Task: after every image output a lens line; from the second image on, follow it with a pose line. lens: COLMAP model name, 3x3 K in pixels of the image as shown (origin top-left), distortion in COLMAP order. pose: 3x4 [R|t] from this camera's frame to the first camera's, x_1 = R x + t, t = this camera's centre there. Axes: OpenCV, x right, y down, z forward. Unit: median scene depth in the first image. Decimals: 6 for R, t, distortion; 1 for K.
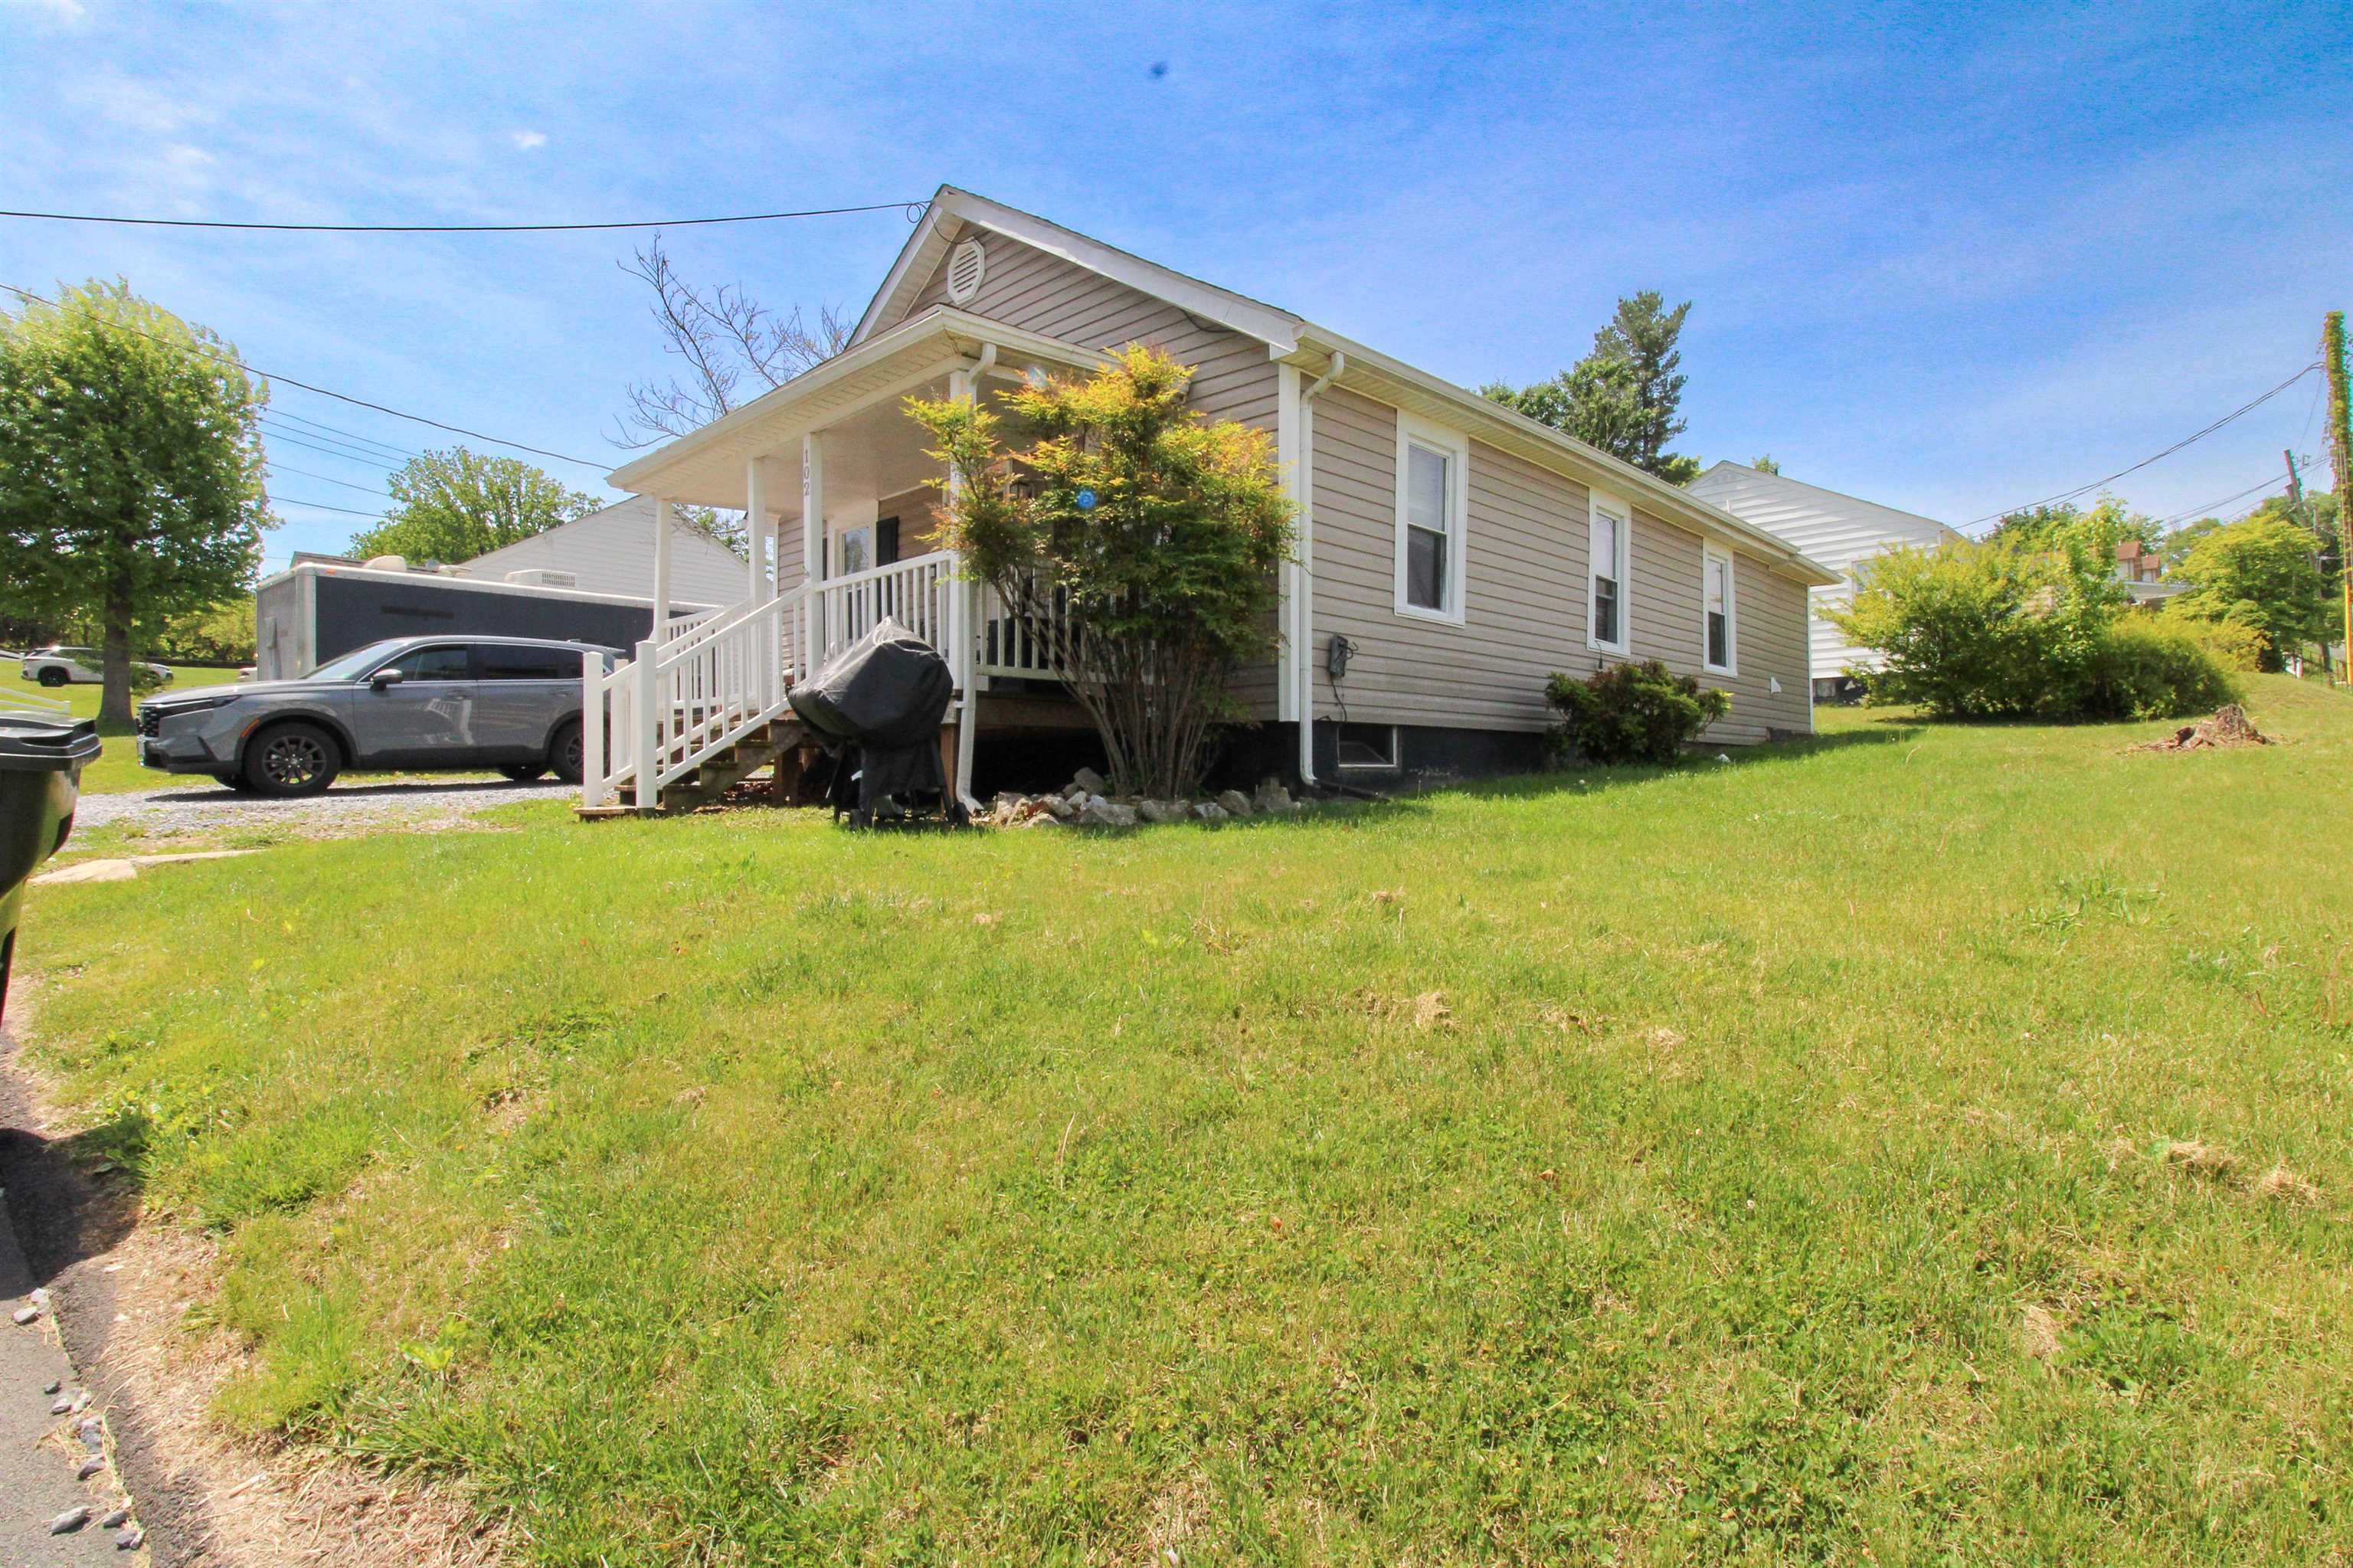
lens RADIAL K [[1123.0, 0, 1186.9], [0, 1123.0, 768.8], [0, 0, 1]] dist [0.006809, -0.014239]
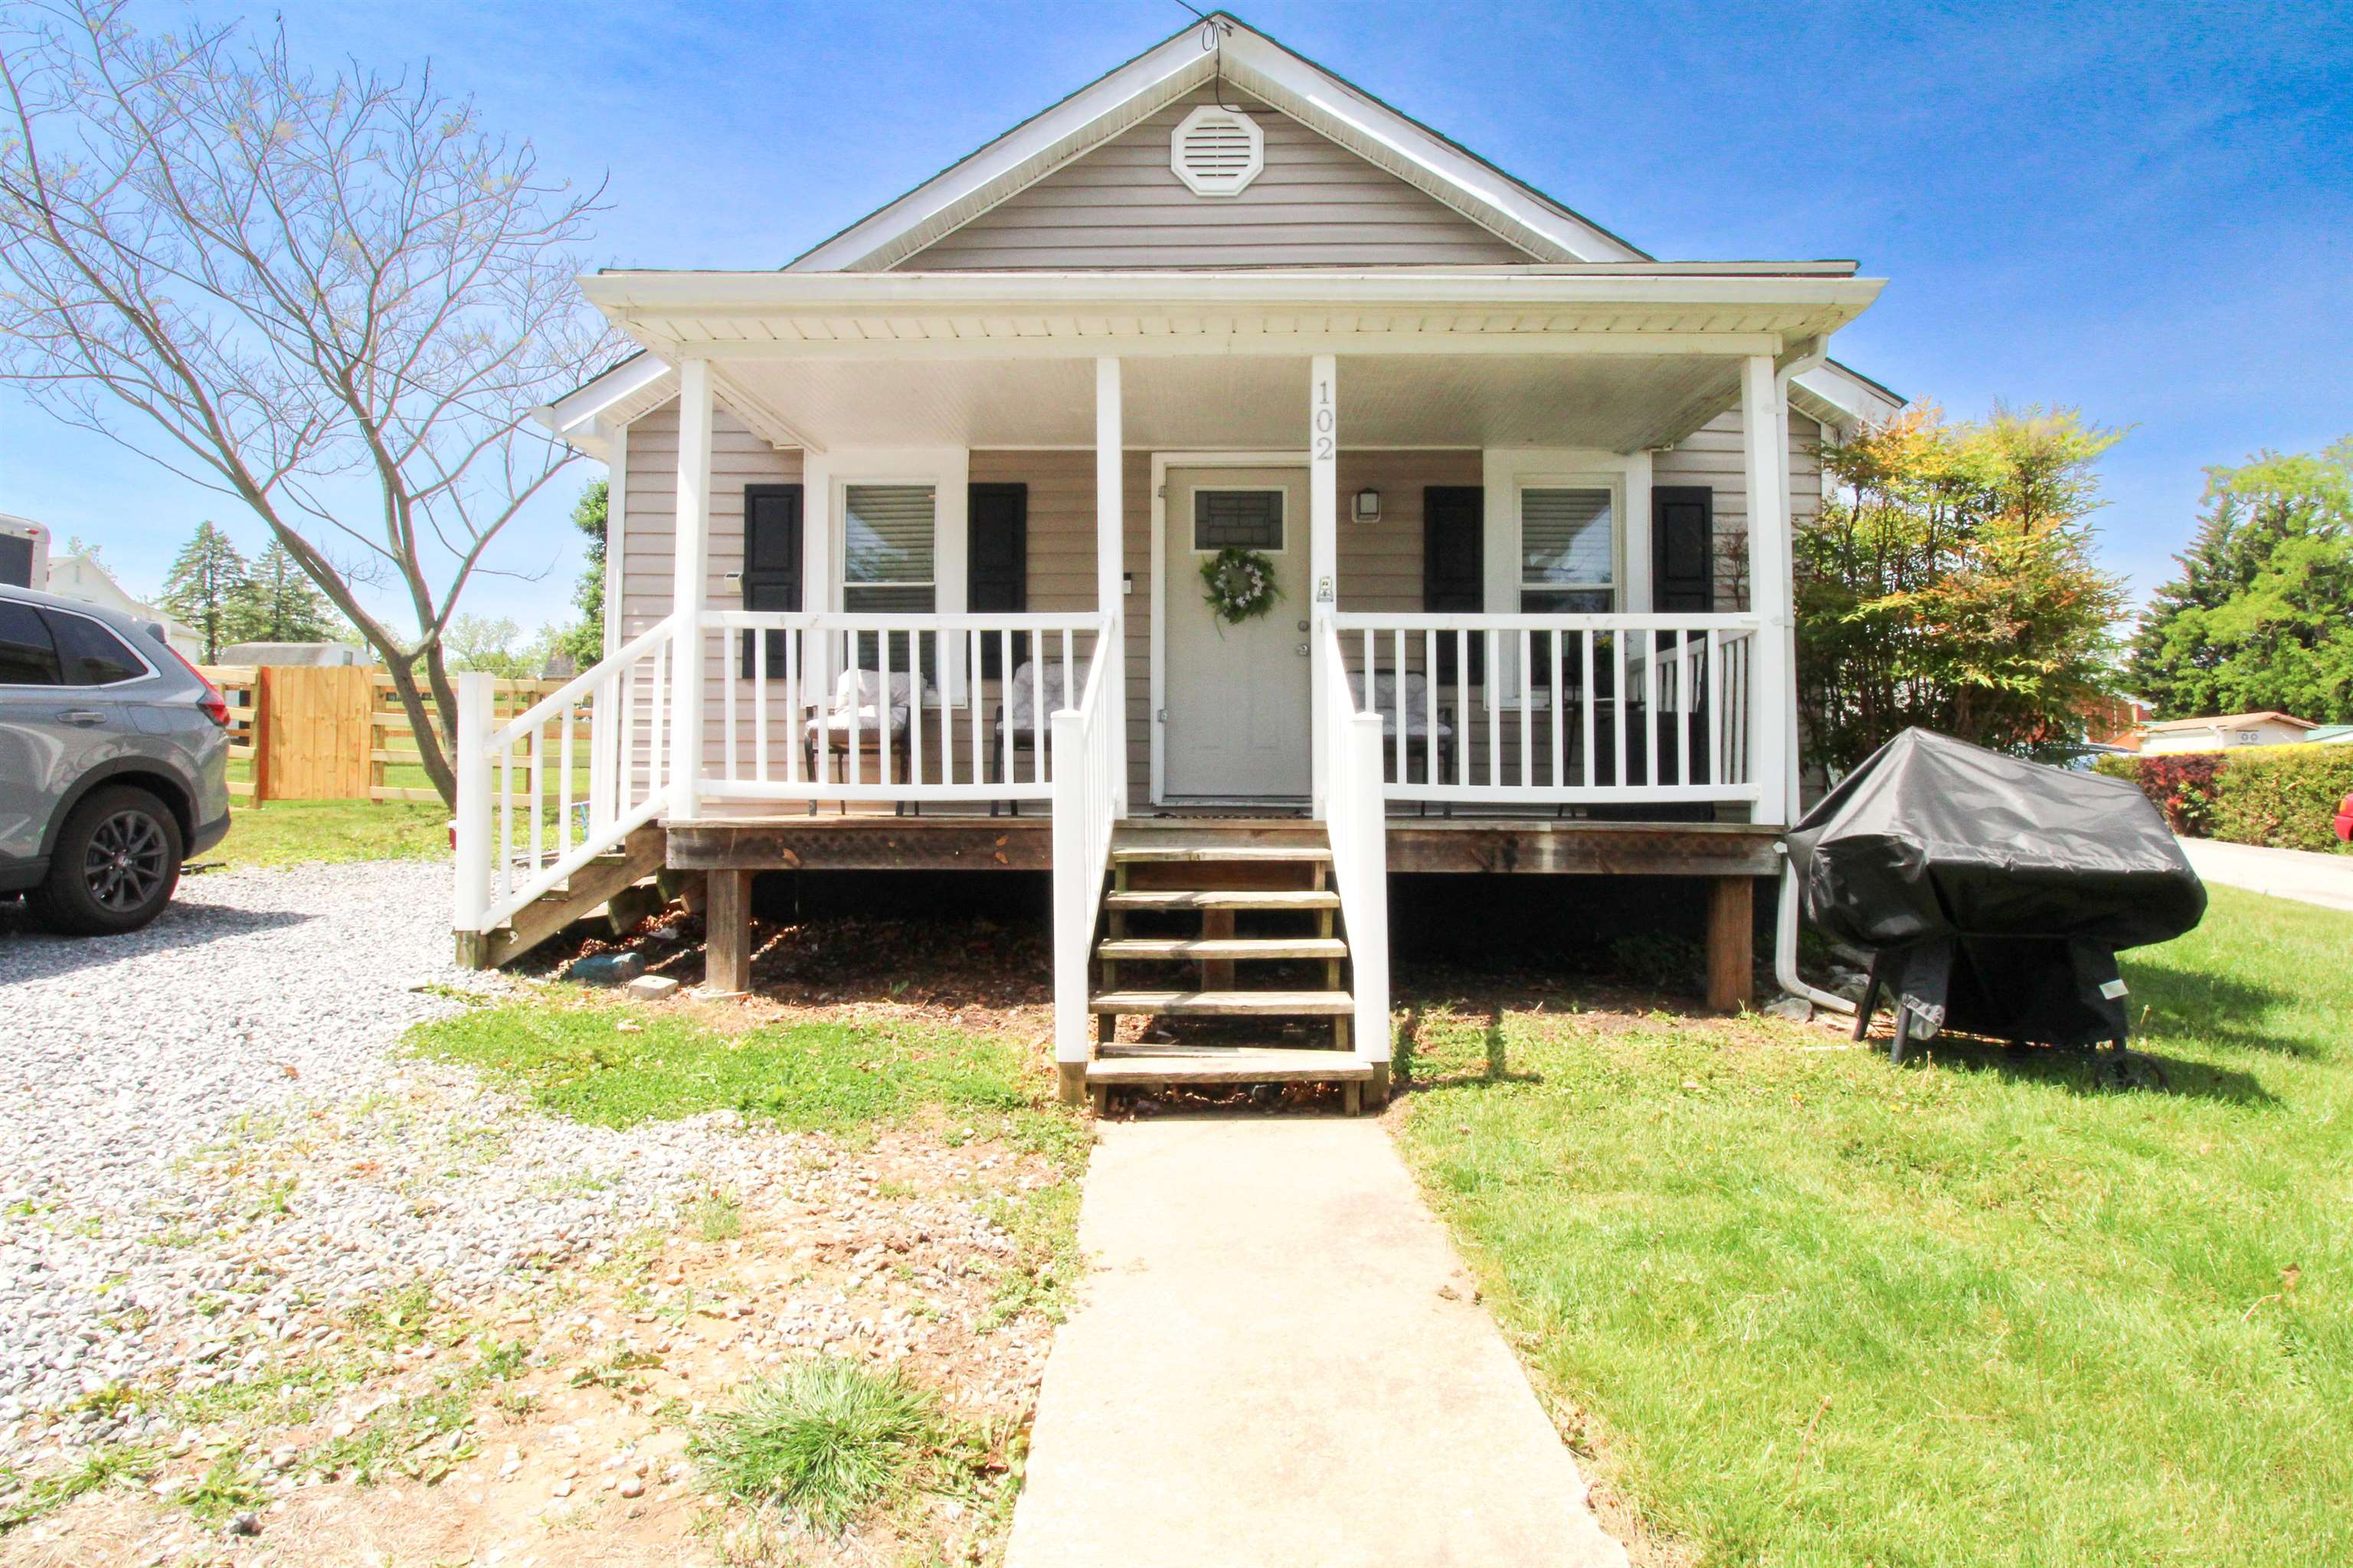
lens RADIAL K [[1123.0, 0, 1186.9], [0, 1123.0, 768.8], [0, 0, 1]] dist [0.006809, -0.014239]
pose [[0.731487, 0.027867, 0.681286, -0.663566], [-0.014085, 0.999569, -0.025764, -0.060962], [-0.681710, 0.009250, 0.731564, 0.538262]]
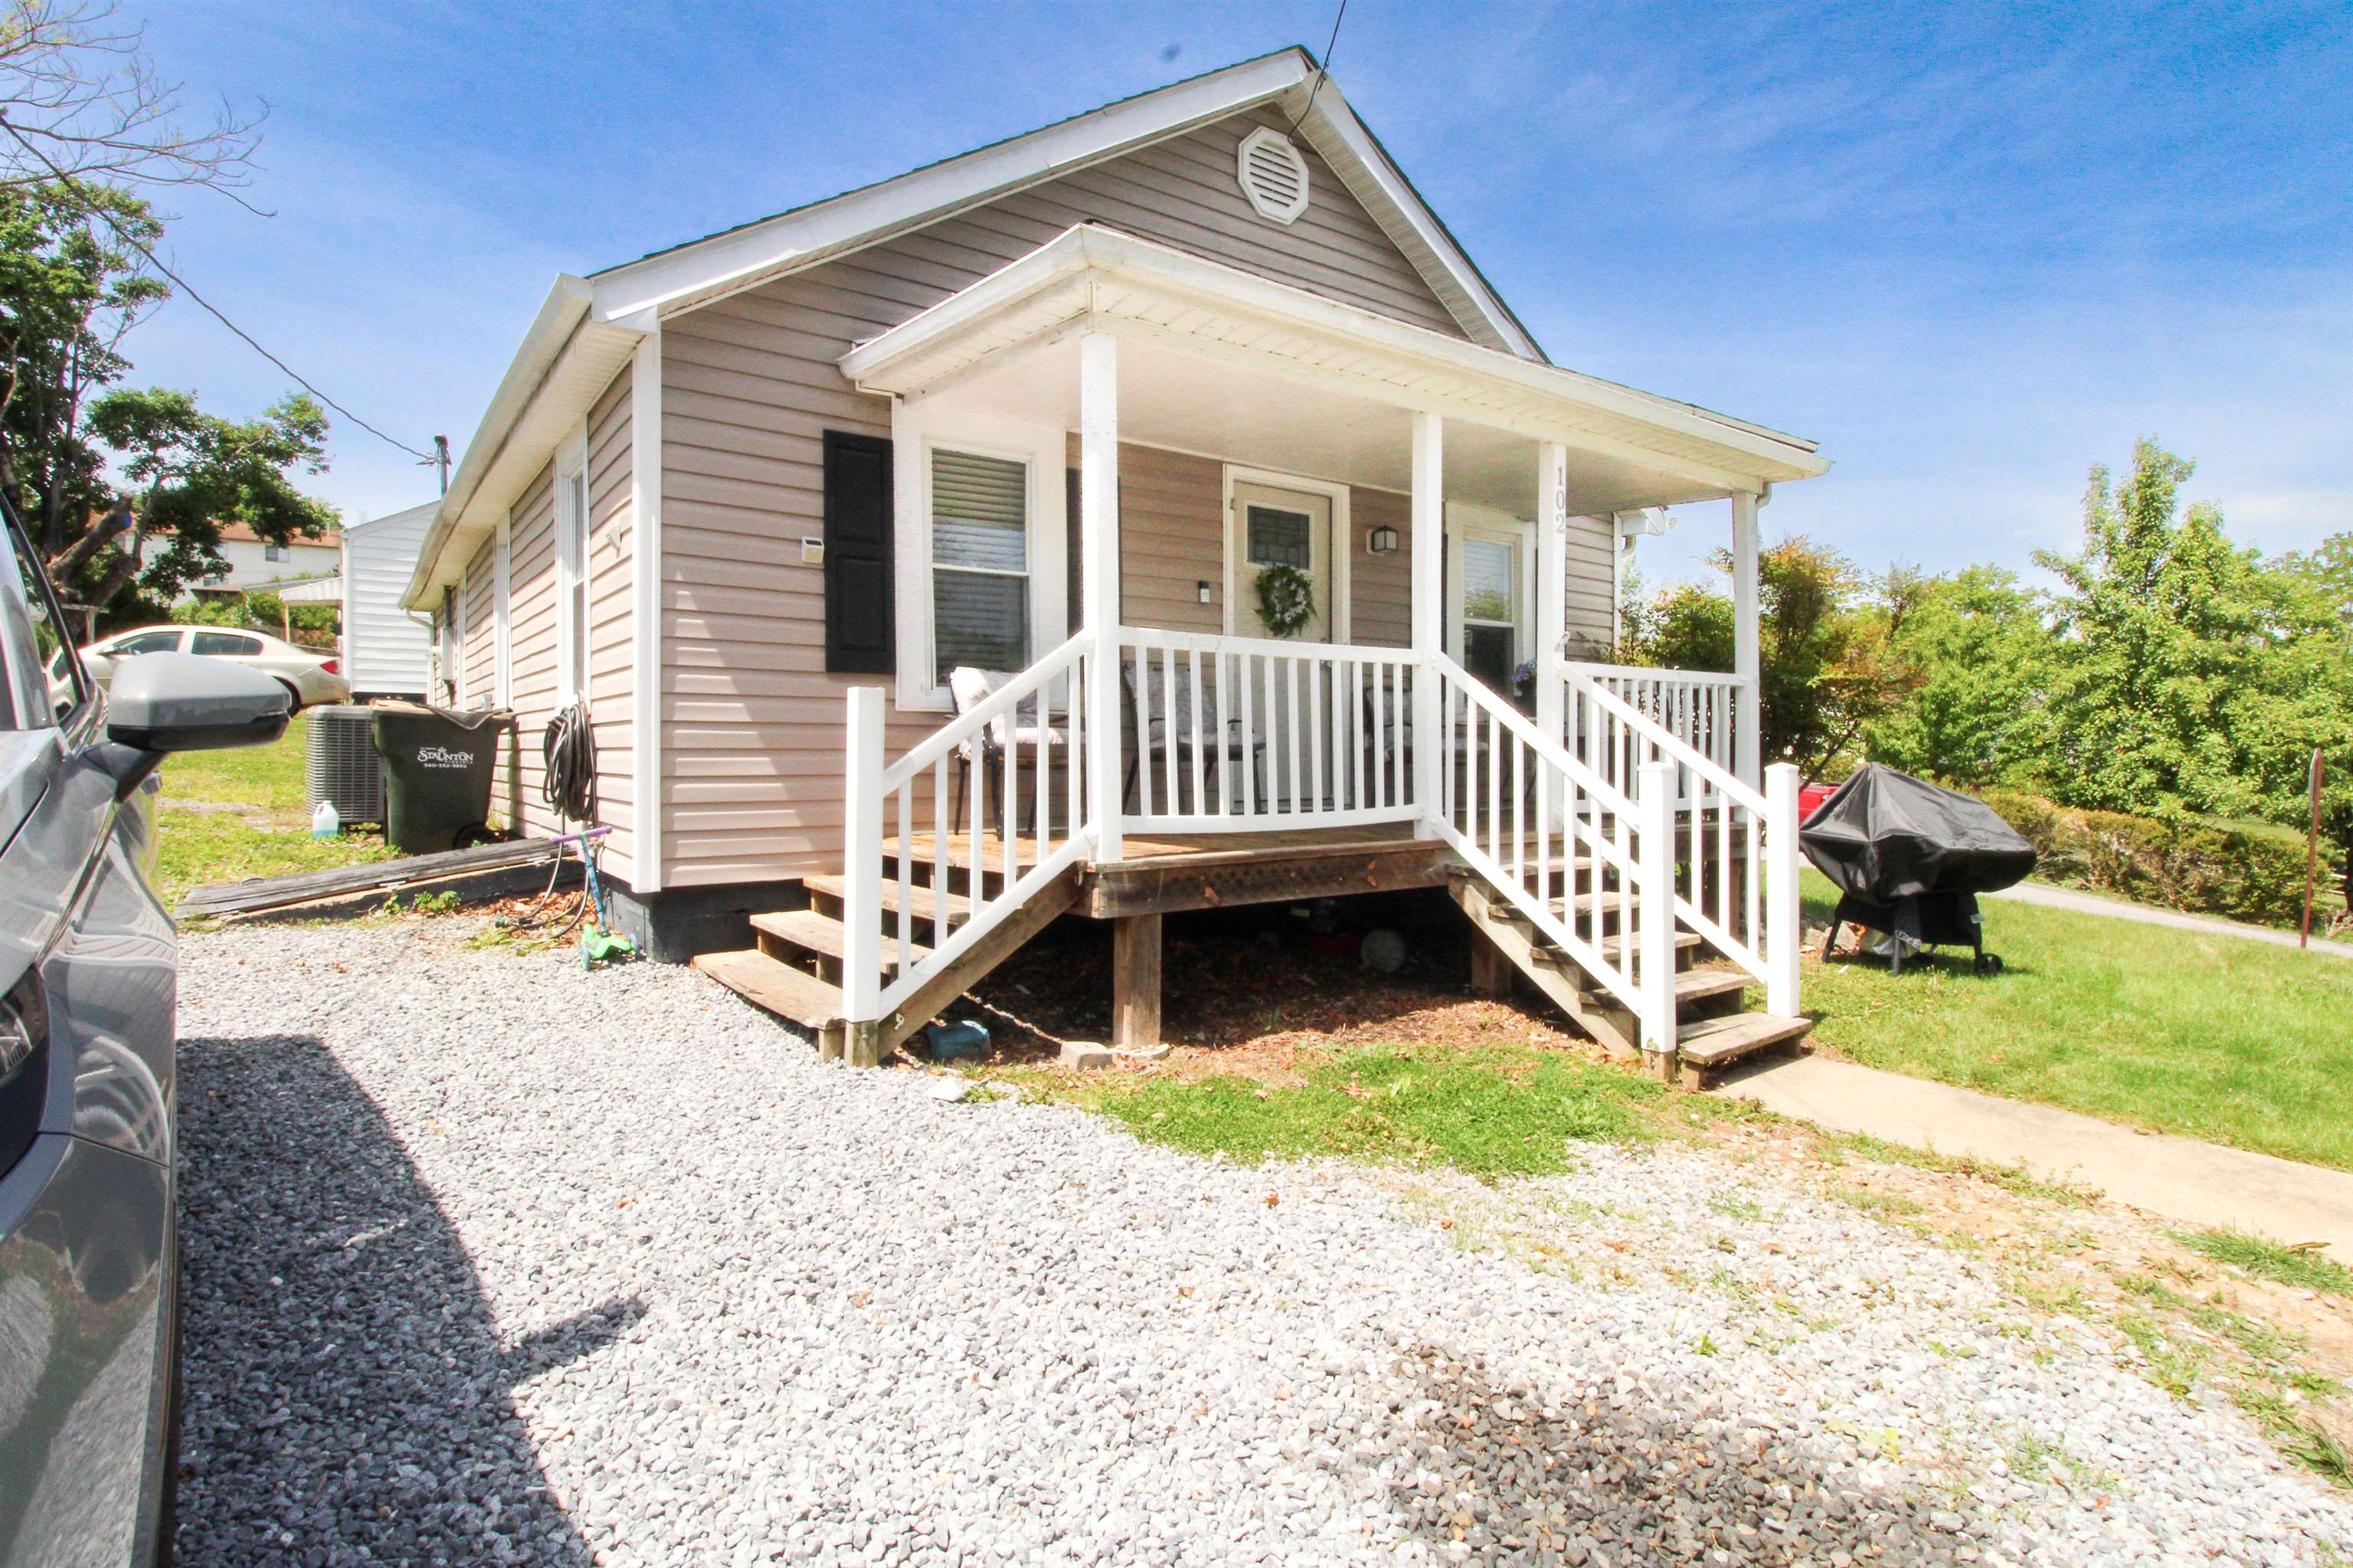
lens RADIAL K [[1176.9, 0, 1182.8], [0, 1176.9, 776.4], [0, 0, 1]] dist [0.003095, -0.016330]
pose [[0.176350, -0.012751, 0.984245, -0.932137], [-0.012133, 0.999812, 0.015126, -0.088597], [-0.984253, -0.014609, 0.176162, 0.938368]]
